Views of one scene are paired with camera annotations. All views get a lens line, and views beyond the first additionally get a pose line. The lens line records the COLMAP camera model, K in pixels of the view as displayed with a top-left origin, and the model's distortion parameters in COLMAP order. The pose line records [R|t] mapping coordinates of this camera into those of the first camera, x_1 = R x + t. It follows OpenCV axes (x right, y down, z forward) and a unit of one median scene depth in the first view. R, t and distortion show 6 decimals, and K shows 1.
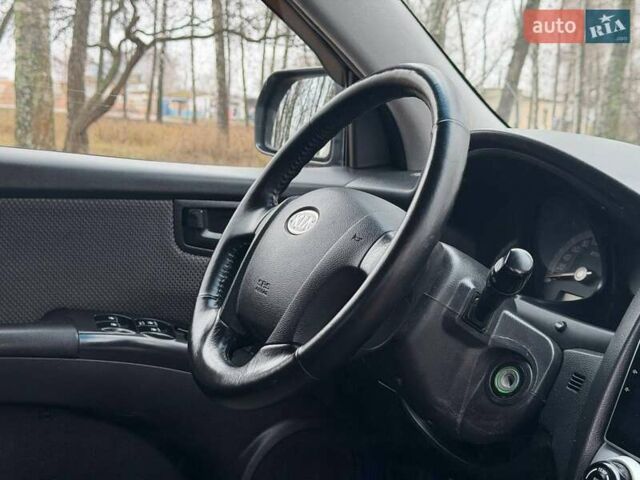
lens RADIAL K [[754.3, 0, 323.1], [0, 754.3, 241.0], [0, 0, 1]] dist [0.025350, 0.000000]
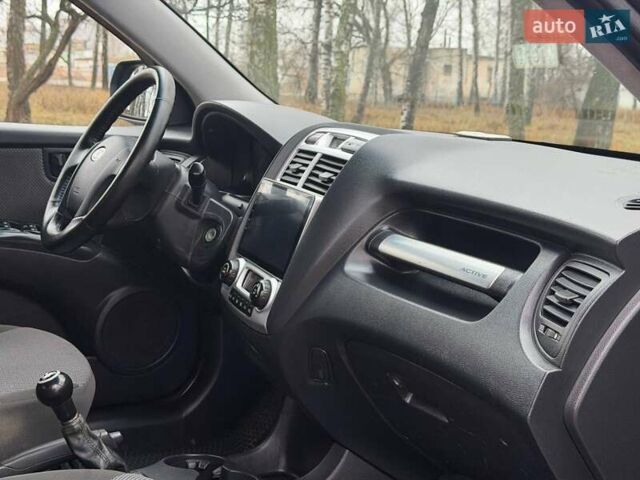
lens RADIAL K [[754.3, 0, 334.9], [0, 754.3, 238.7], [0, 0, 1]] dist [0.025350, 0.000000]
pose [[0.997234, -0.037486, 0.064176, 0.309205], [0.034459, 0.998269, 0.047656, 0.081865], [-0.065851, -0.045312, 0.996800, -0.648447]]
